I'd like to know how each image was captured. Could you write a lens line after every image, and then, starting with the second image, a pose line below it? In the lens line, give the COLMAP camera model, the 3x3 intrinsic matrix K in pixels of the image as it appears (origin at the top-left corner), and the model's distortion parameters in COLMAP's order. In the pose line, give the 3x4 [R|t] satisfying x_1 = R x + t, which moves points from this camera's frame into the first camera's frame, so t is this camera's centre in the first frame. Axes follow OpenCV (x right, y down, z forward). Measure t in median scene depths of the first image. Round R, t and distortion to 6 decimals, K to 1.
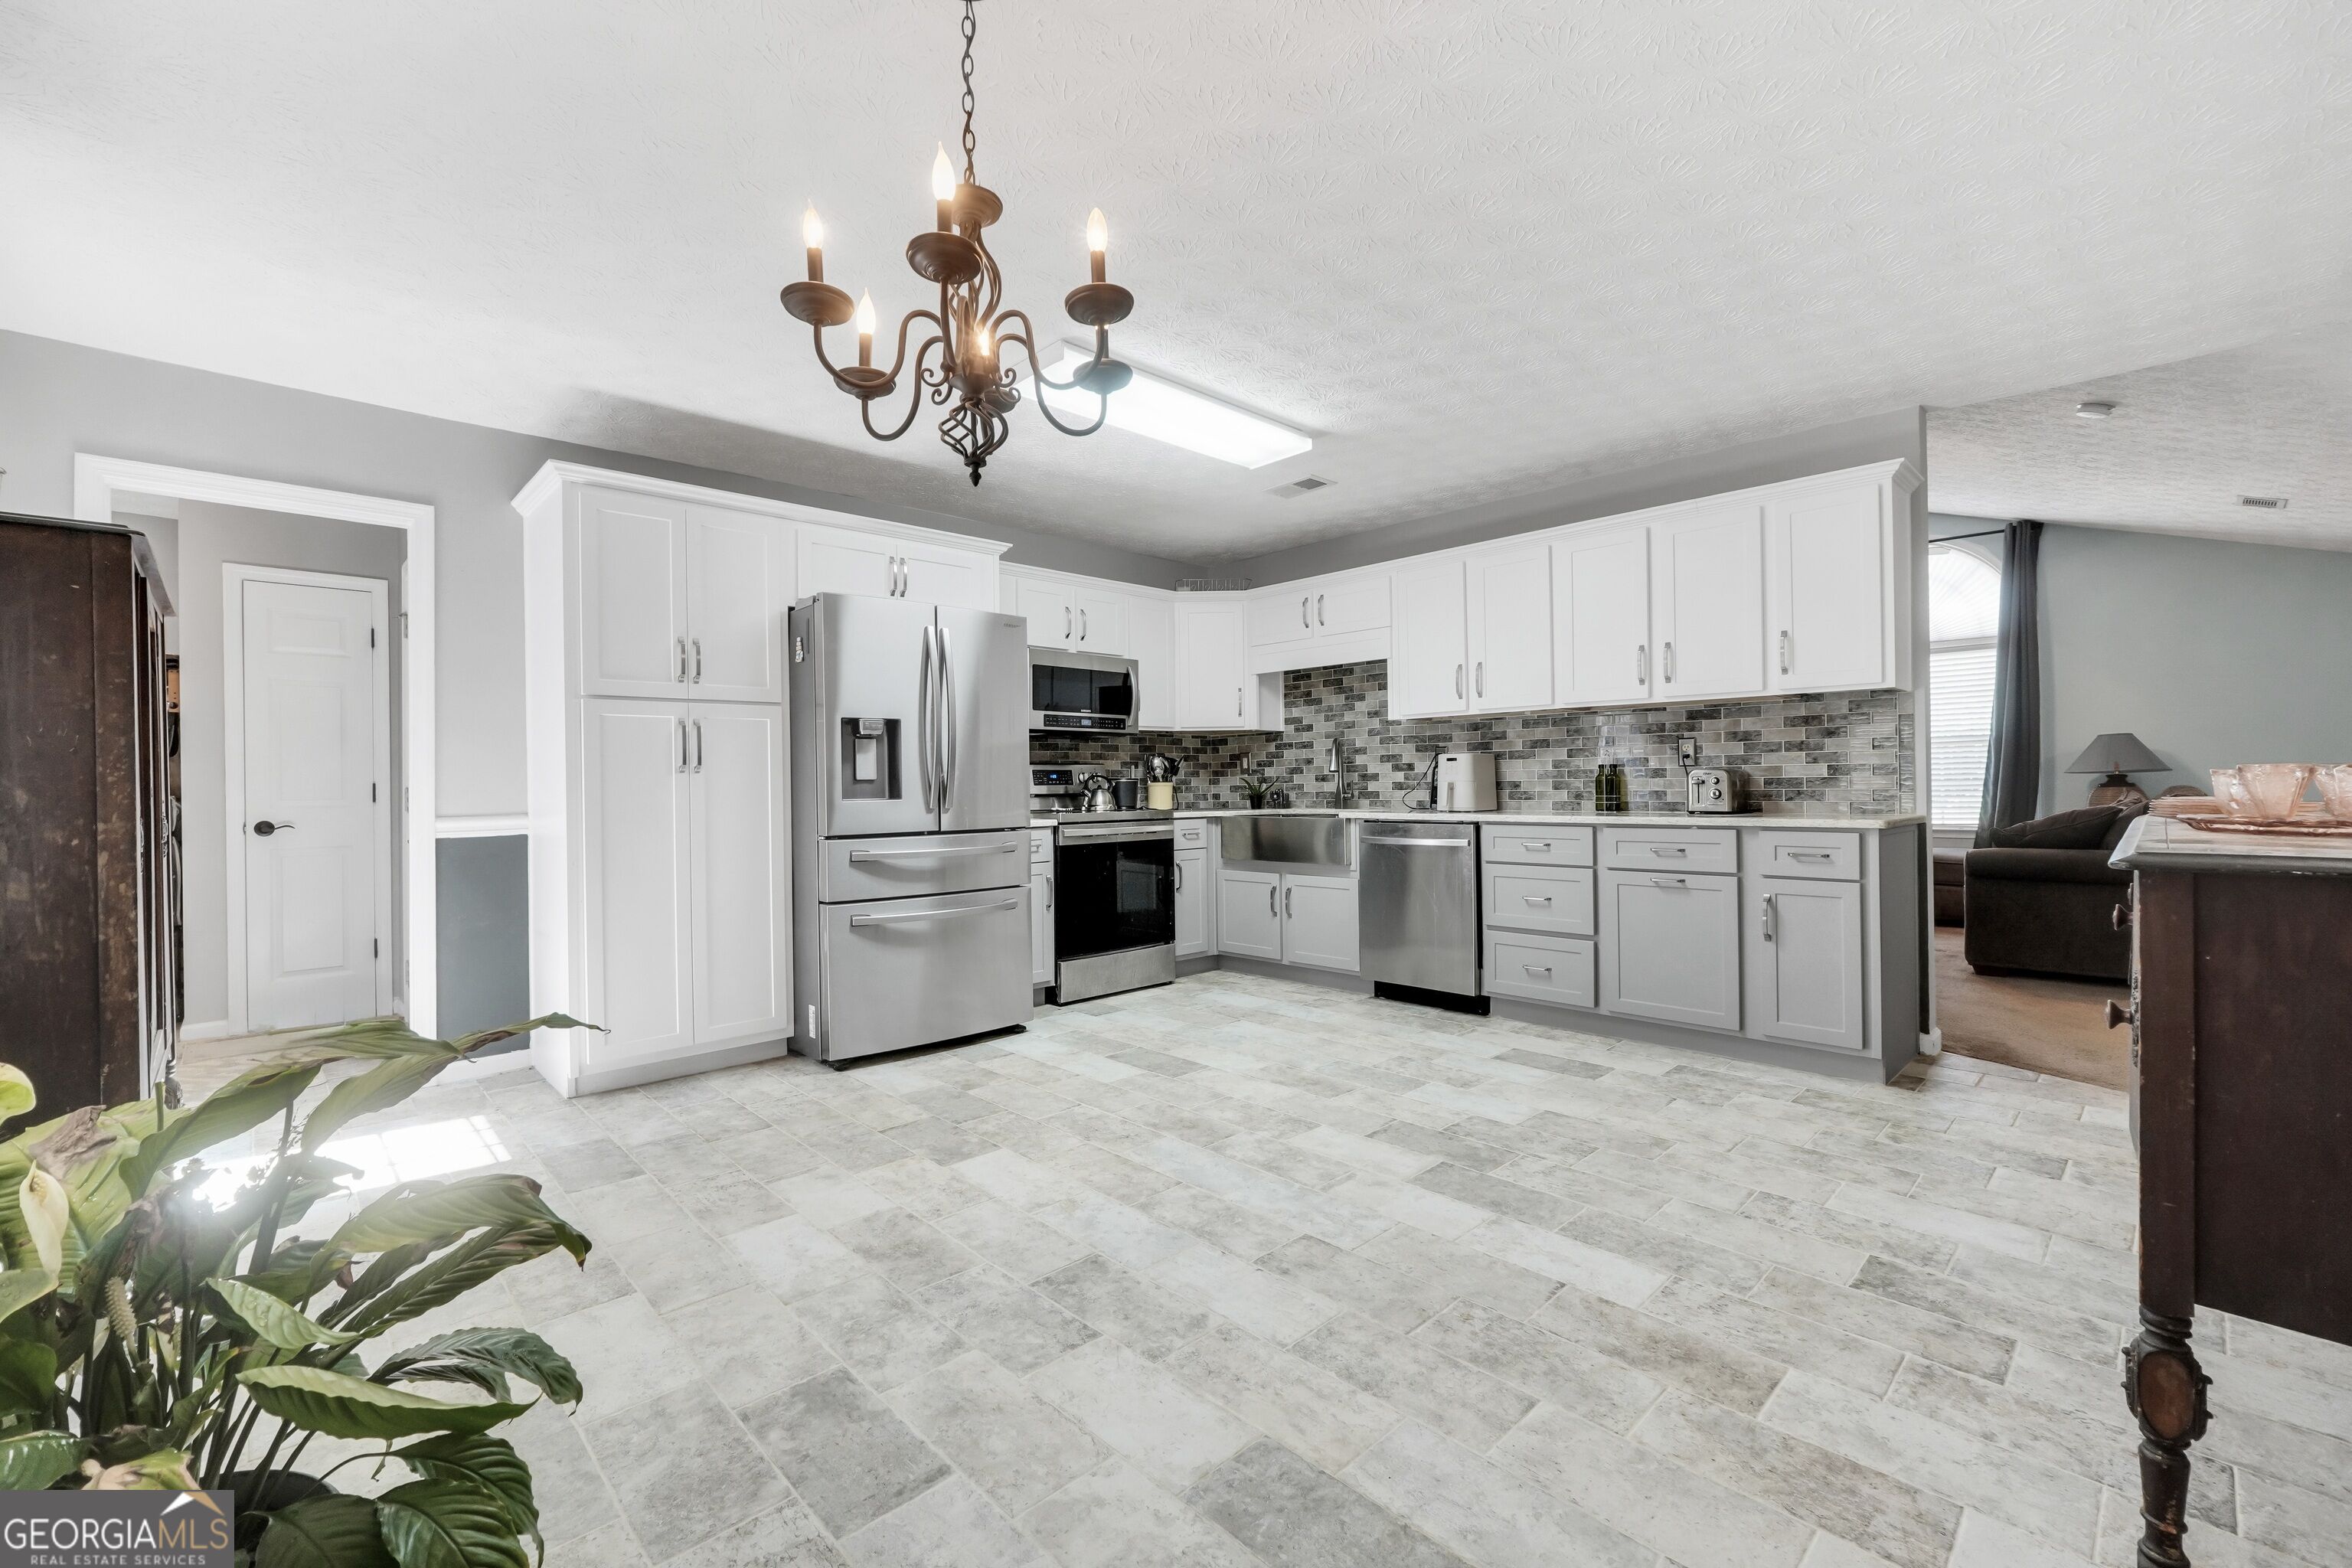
lens RADIAL K [[984.0, 0, 1161.6], [0, 984.0, 780.3], [0, 0, 1]] dist [-0.022310, 0.008561]
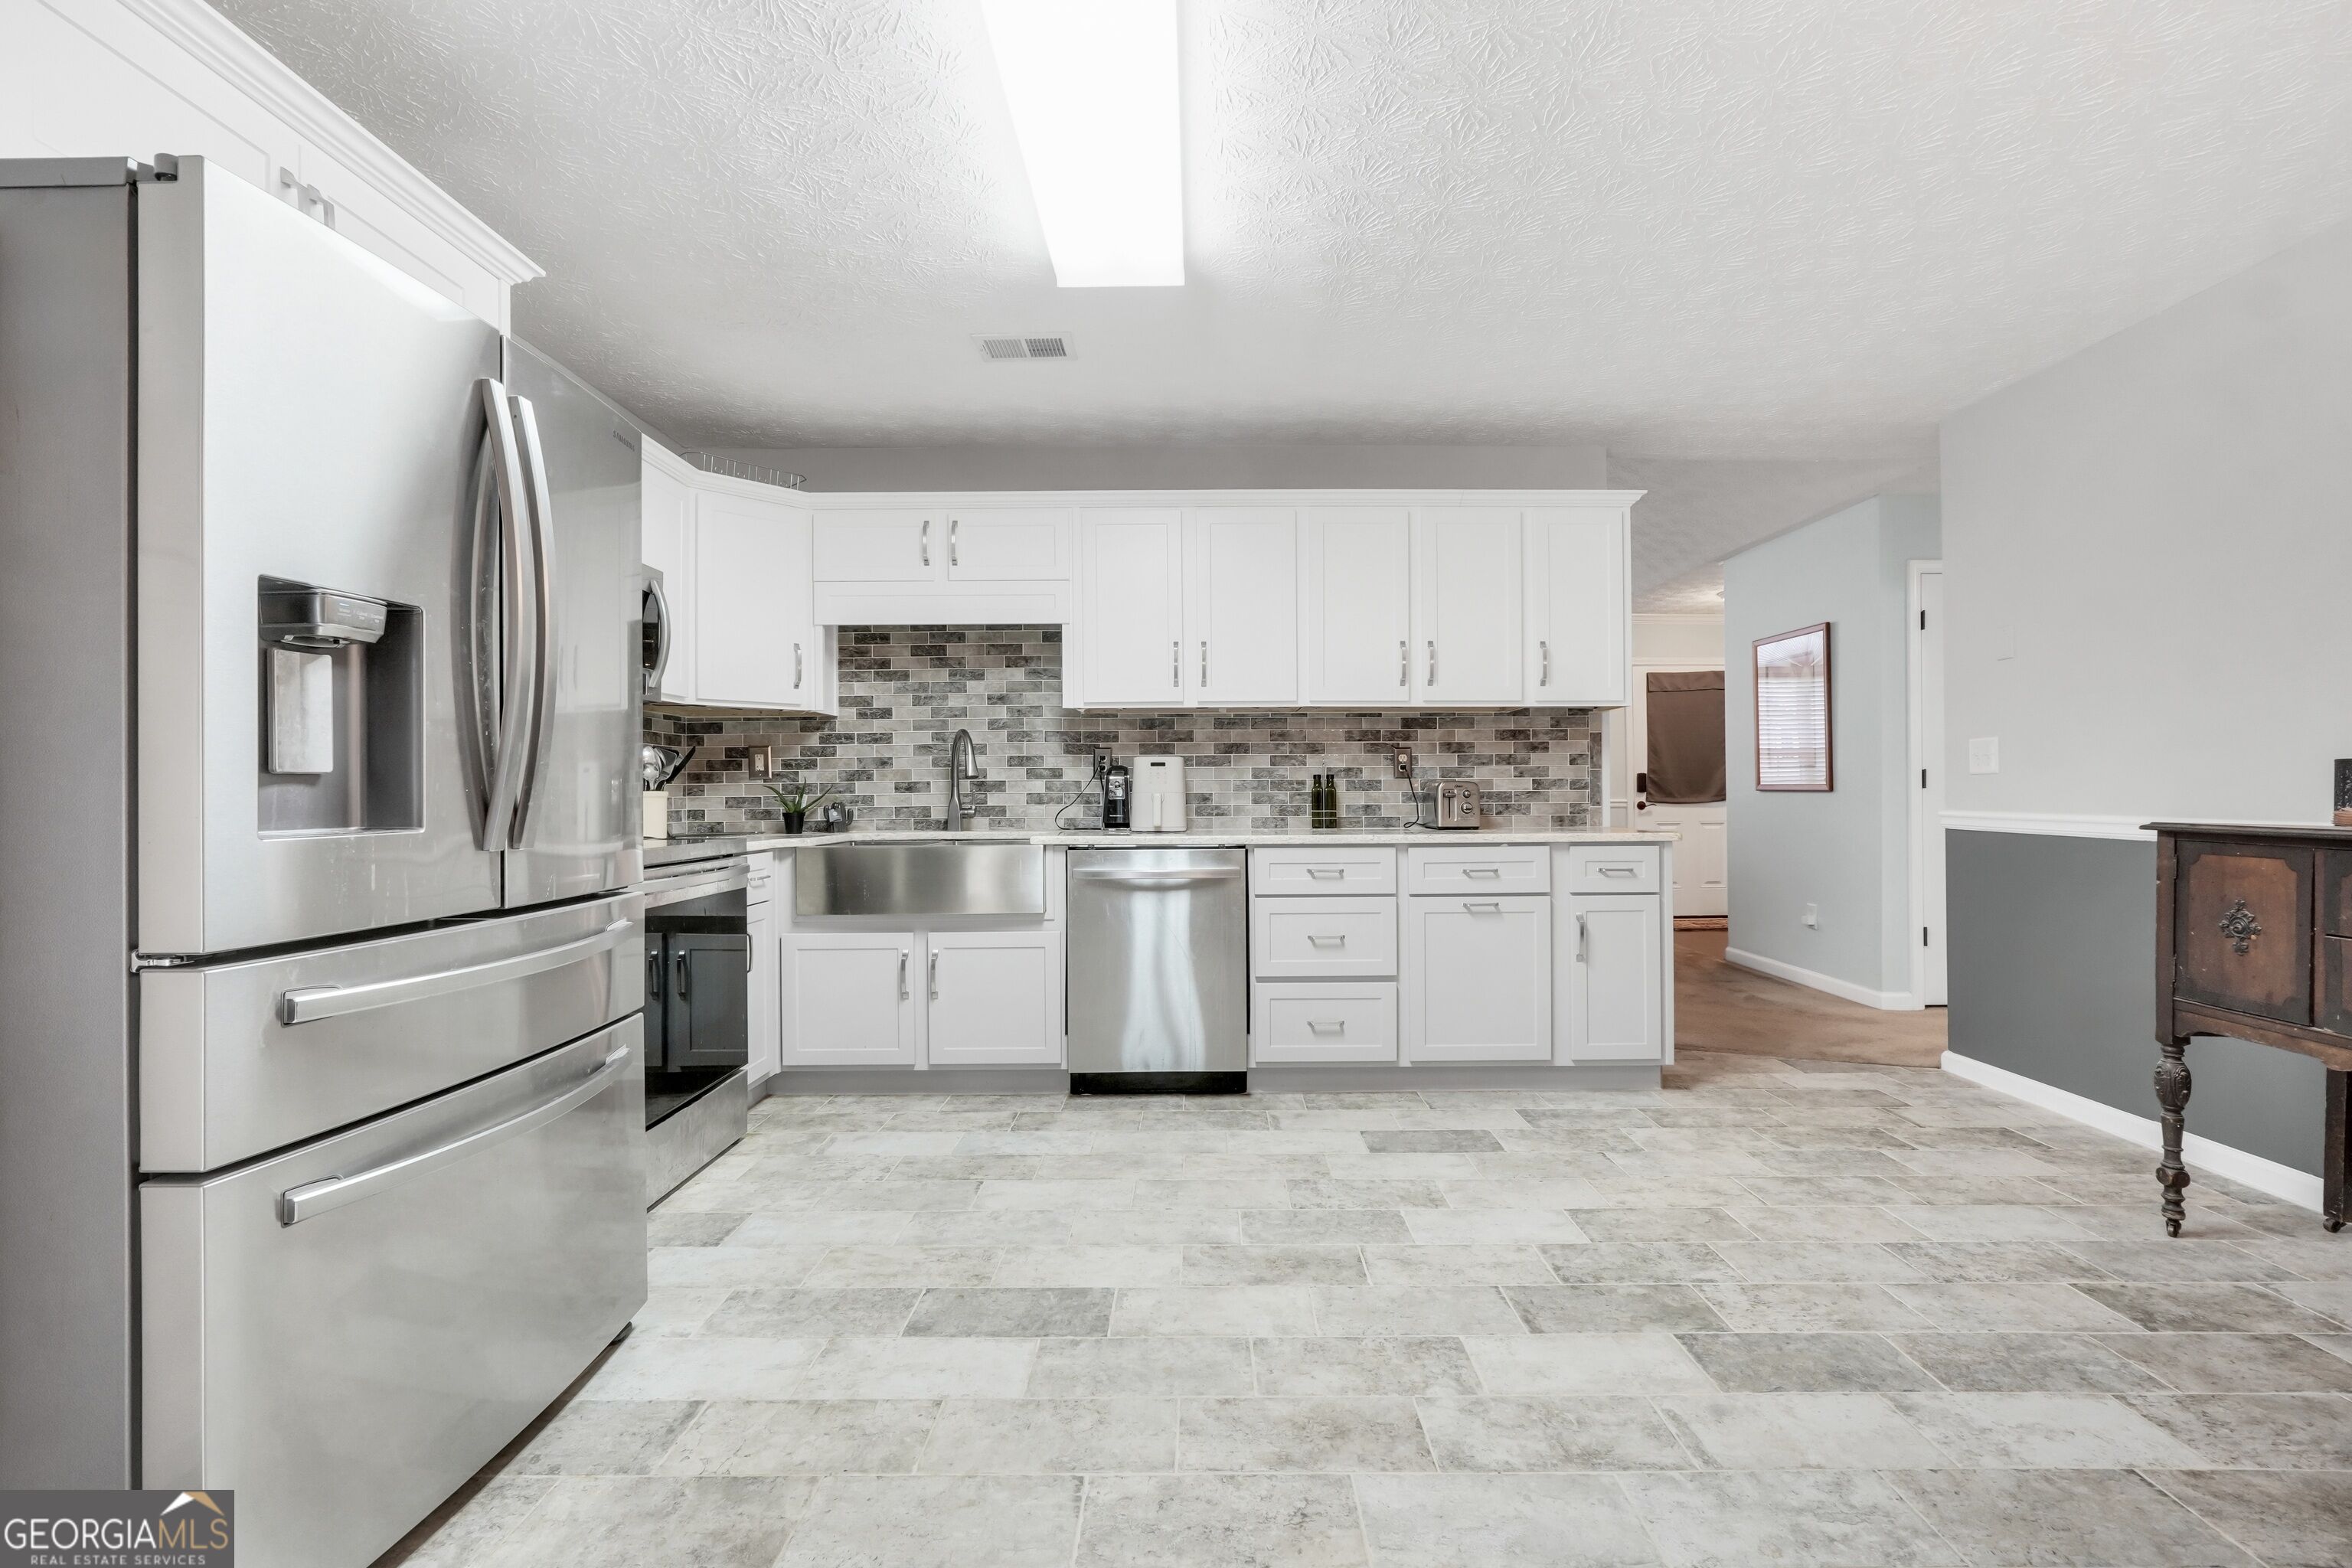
lens RADIAL K [[1036.6, 0, 1203.9], [0, 1036.6, 783.8], [0, 0, 1]] dist [-0.024750, 0.009995]
pose [[0.680432, 0.014557, 0.732667, -0.338076], [-0.006492, 0.999883, -0.013837, 0.006251], [-0.732783, 0.004659, 0.680447, 0.522820]]
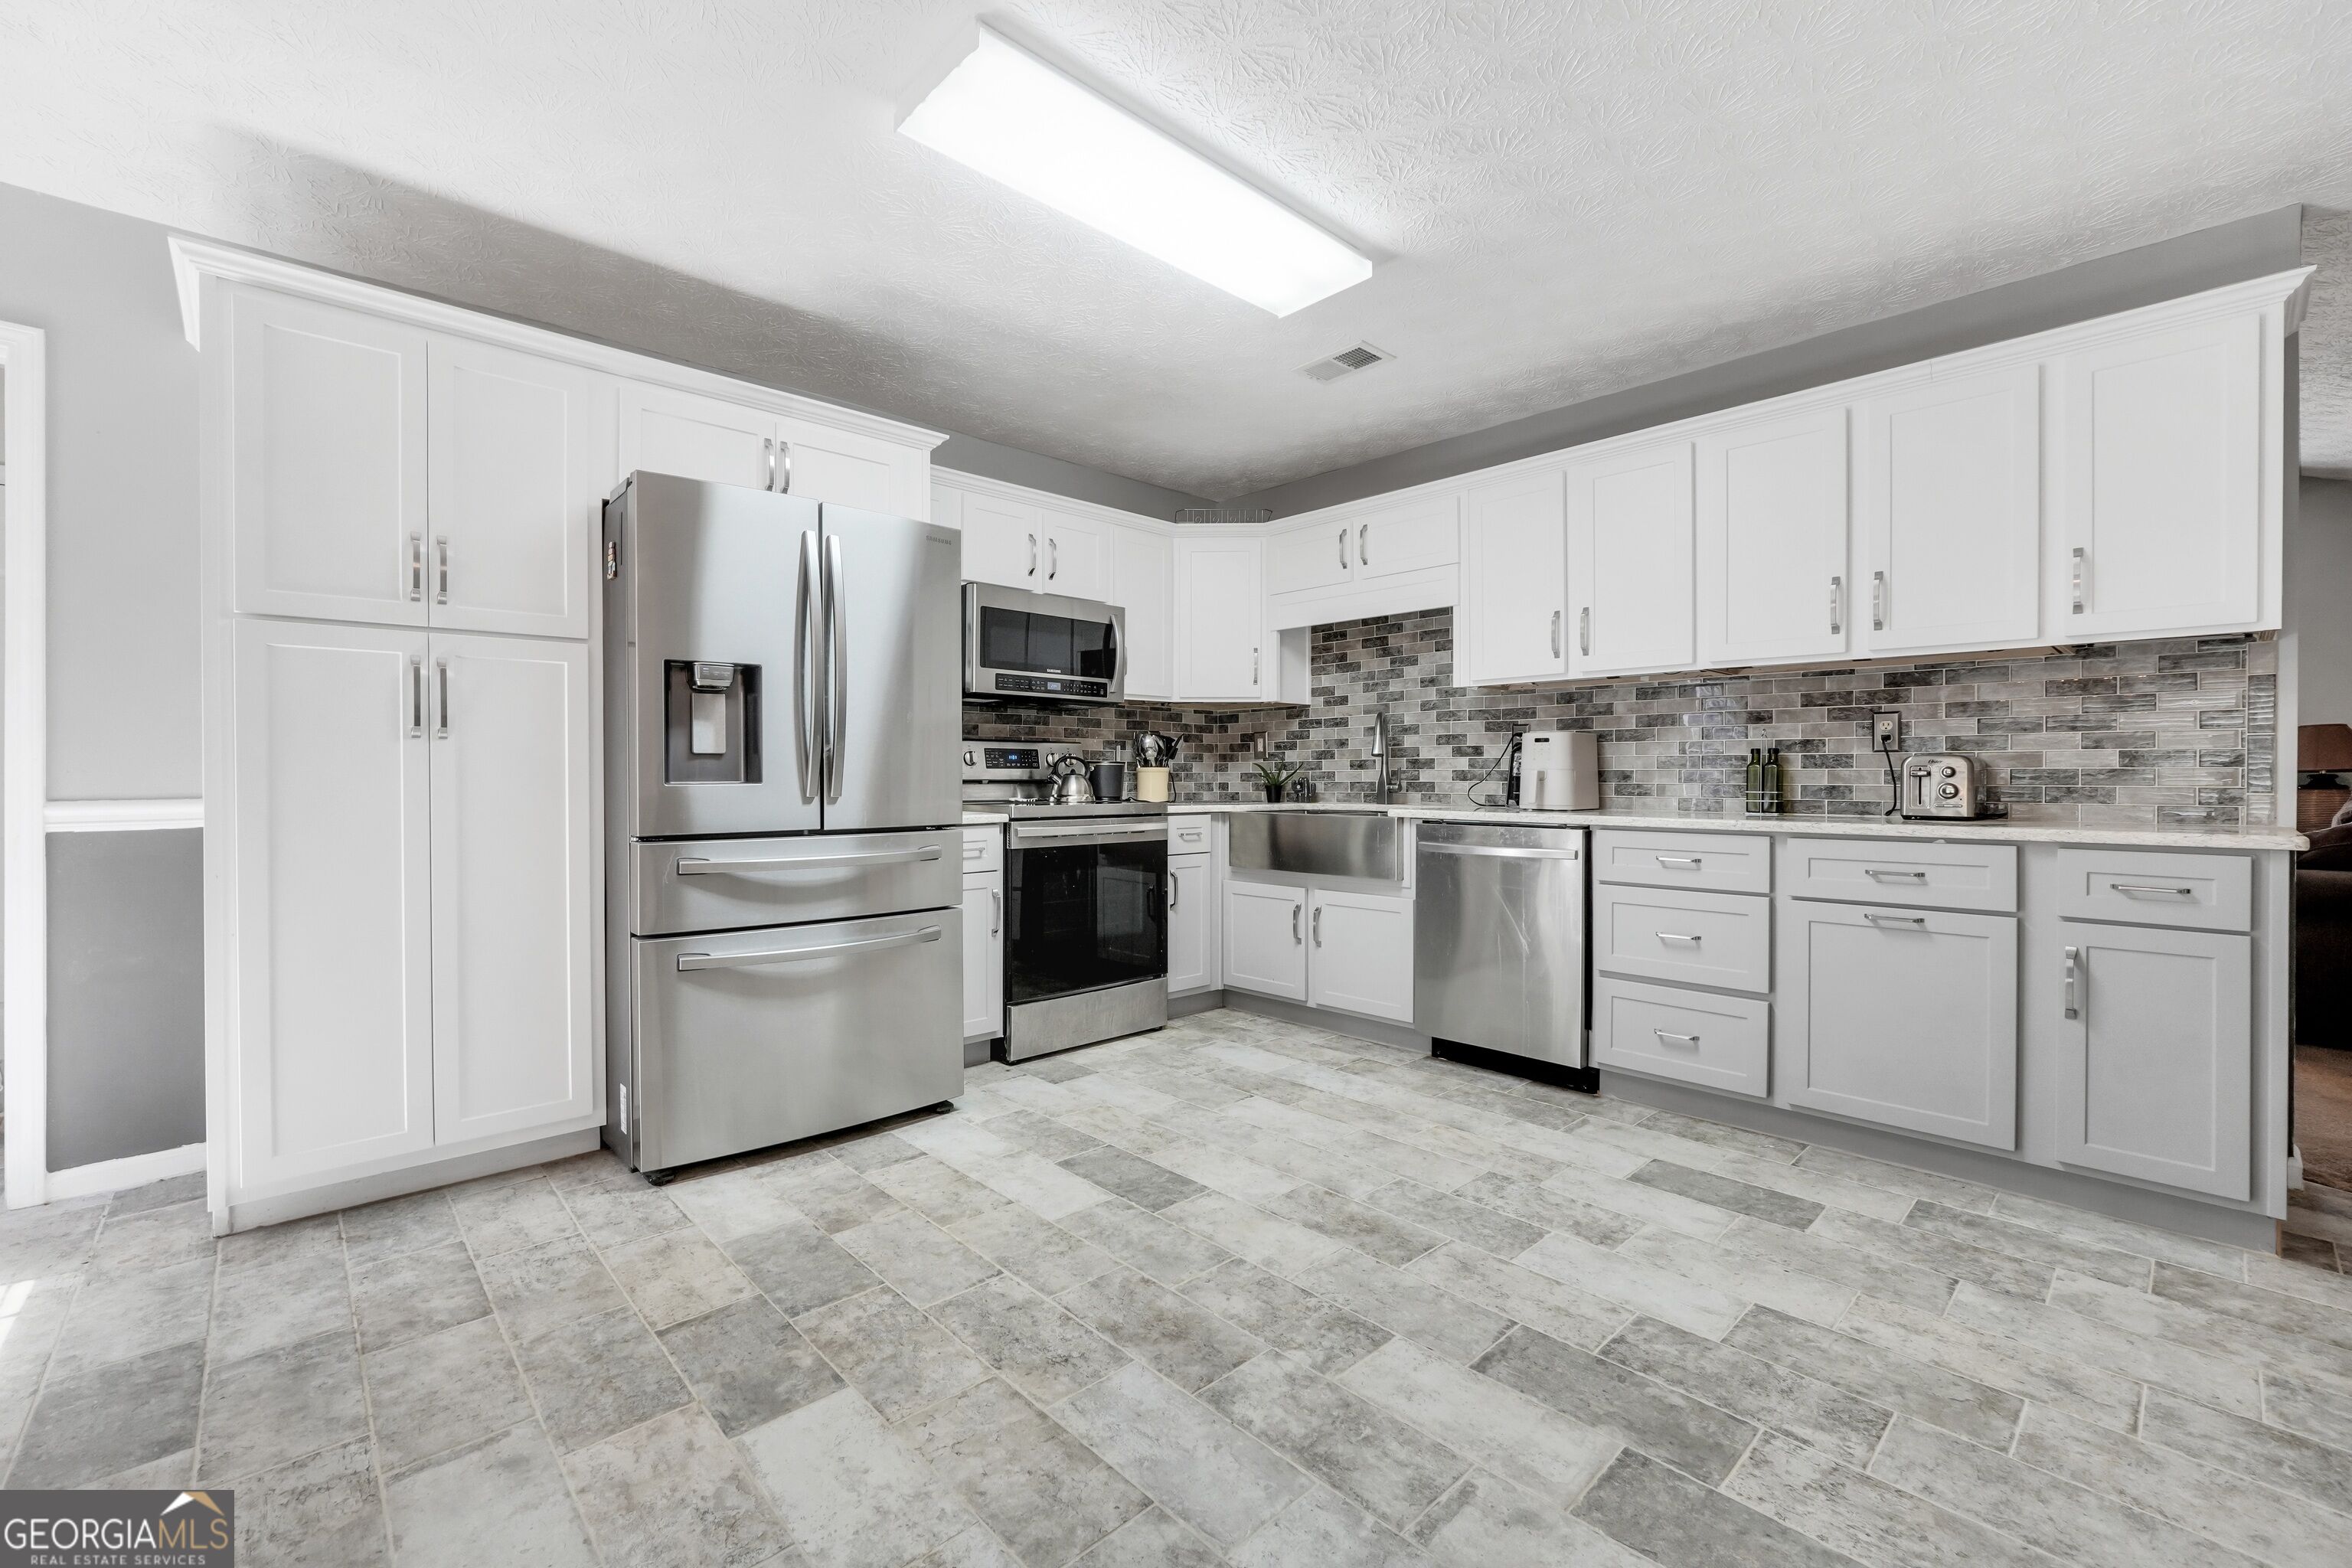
lens RADIAL K [[984.0, 0, 1161.6], [0, 984.0, 780.3], [0, 0, 1]] dist [-0.022310, 0.008561]
pose [[0.999888, 0.013327, -0.006852, 0.016584], [-0.013259, 0.999863, 0.009935, 0.006978], [0.006984, -0.009843, 0.999927, 0.317056]]
